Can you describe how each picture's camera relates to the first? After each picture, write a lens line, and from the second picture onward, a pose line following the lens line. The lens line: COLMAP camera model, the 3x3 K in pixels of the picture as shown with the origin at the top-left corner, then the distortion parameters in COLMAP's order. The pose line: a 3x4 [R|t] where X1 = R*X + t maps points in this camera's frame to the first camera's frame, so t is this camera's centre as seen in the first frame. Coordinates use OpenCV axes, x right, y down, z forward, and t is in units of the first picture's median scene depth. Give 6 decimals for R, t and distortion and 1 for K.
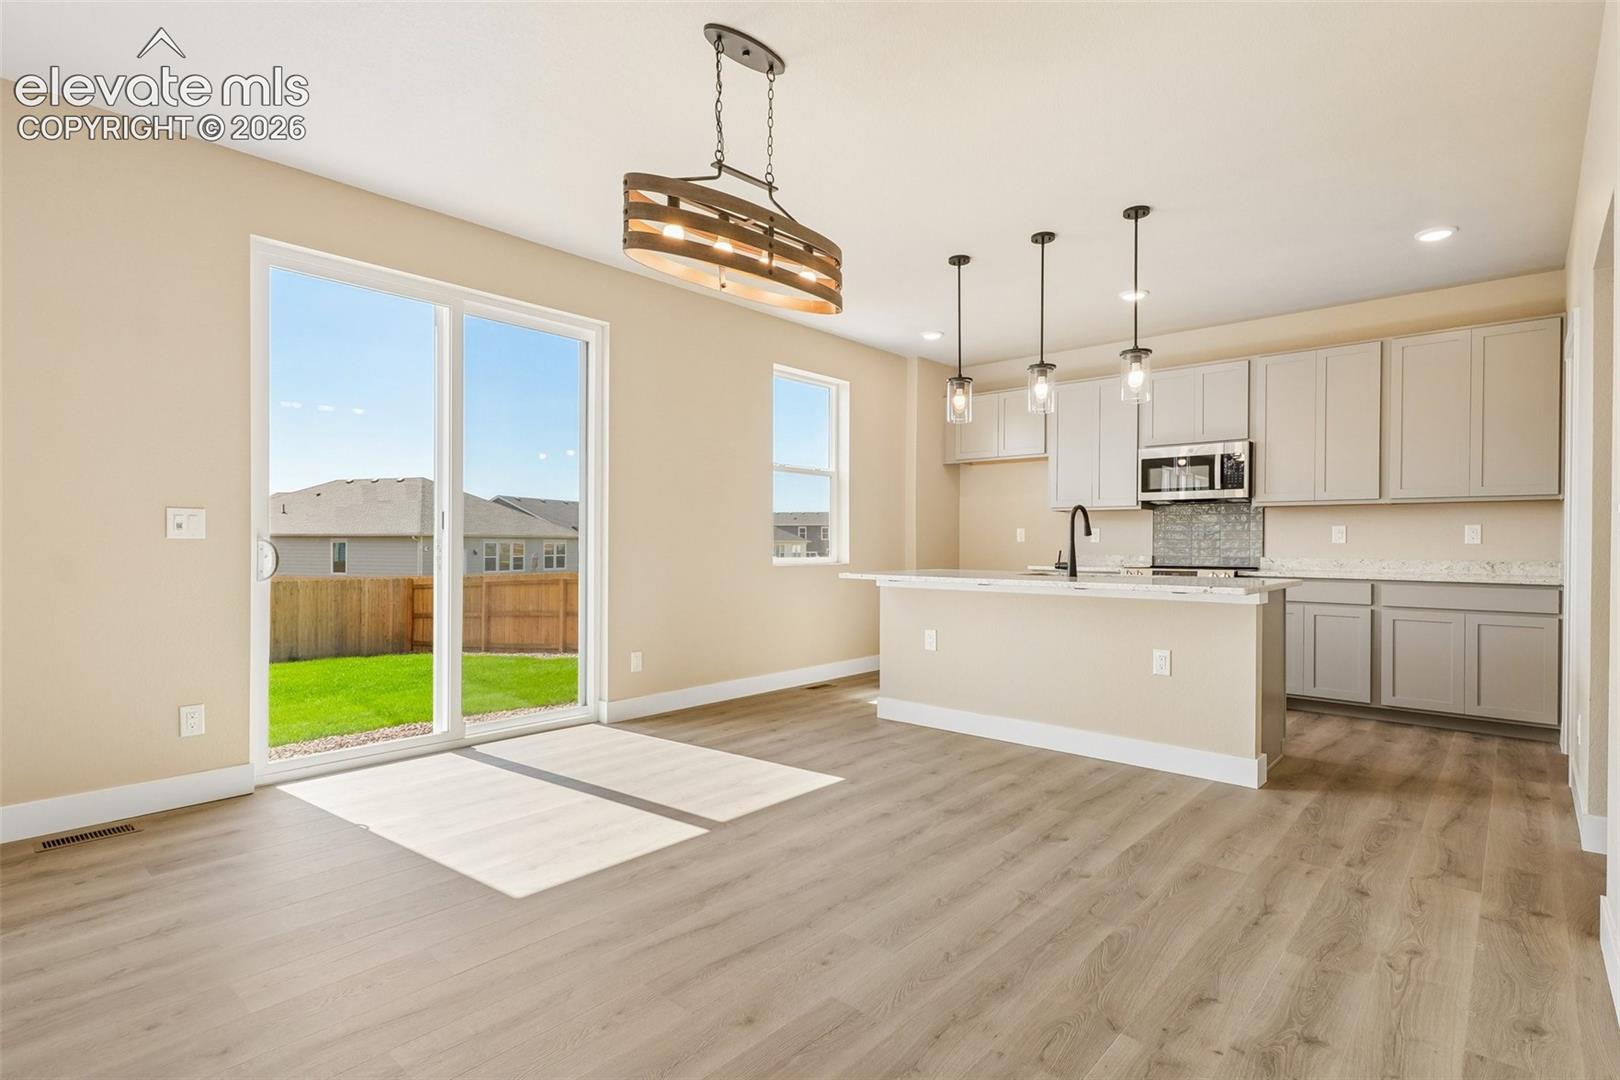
lens RADIAL K [[795.7, 0, 809.9], [0, 795.7, 549.2], [0, 0, 1]] dist [0.008028, -0.004082]
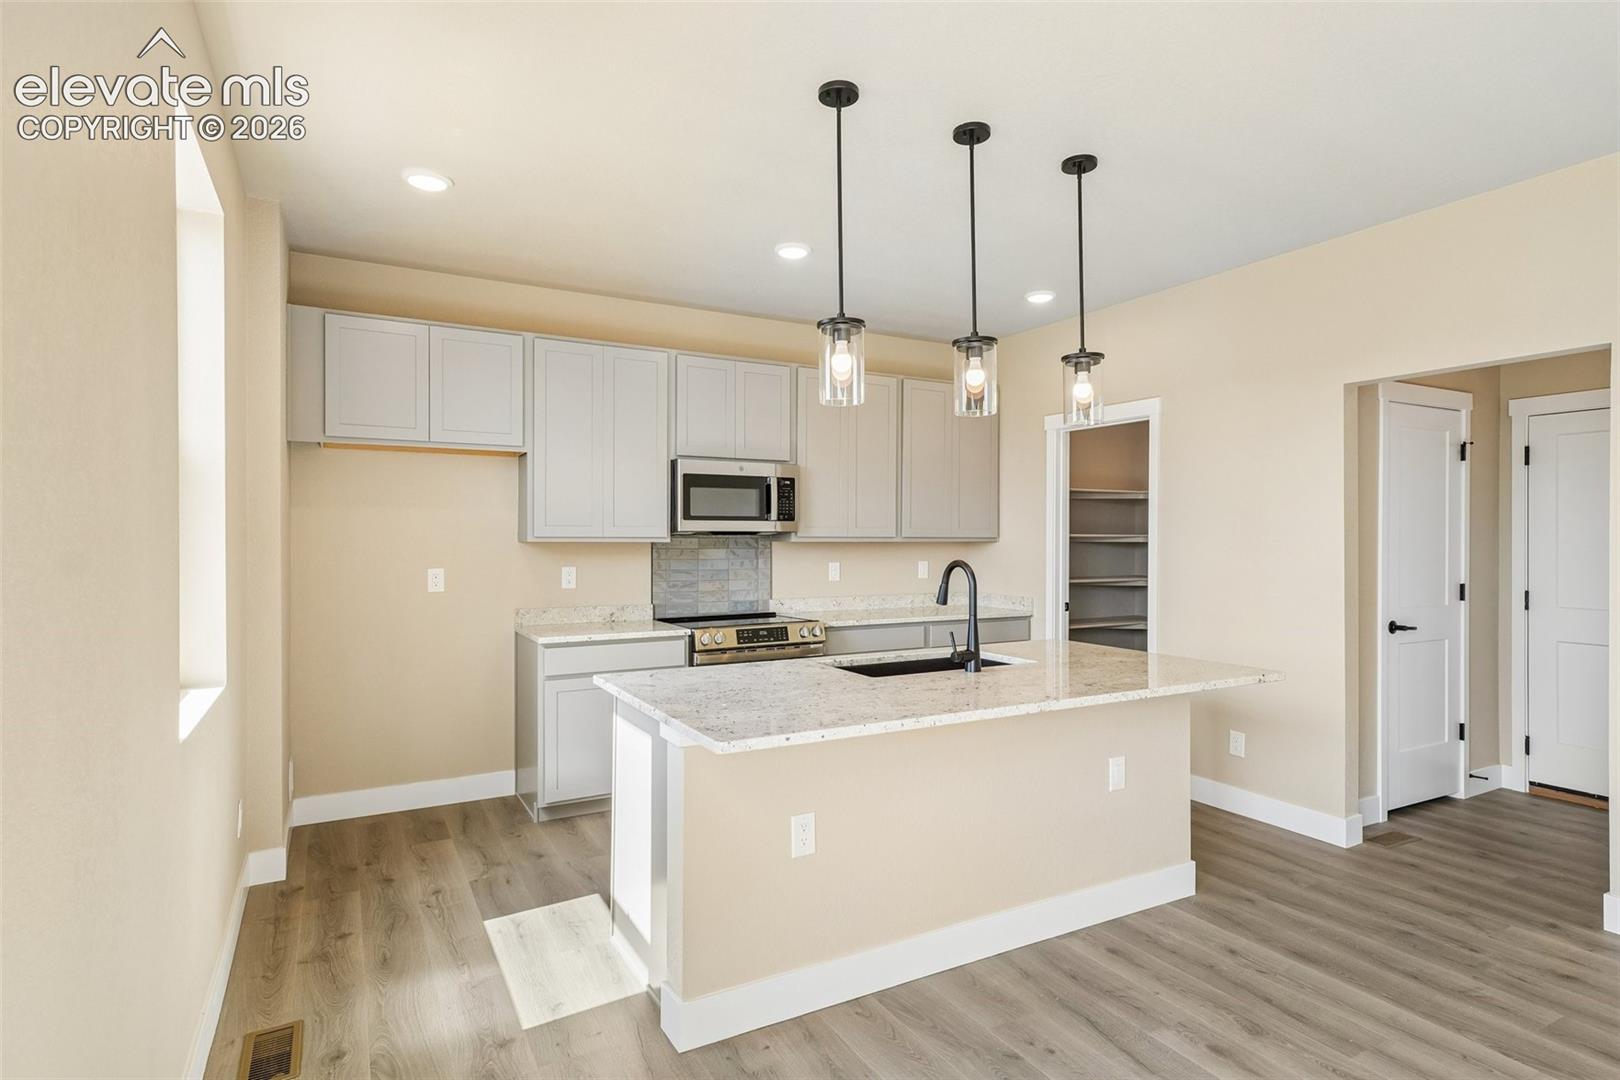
lens RADIAL K [[848.8, 0, 806.7], [0, 848.8, 535.4], [0, 0, 1]] dist [0.014254, 0.001101]
pose [[0.326656, -0.001461, 0.945142, -0.335951], [0.007641, 0.999970, -0.001095, -0.068835], [-0.945113, 0.007579, 0.326657, 0.801228]]
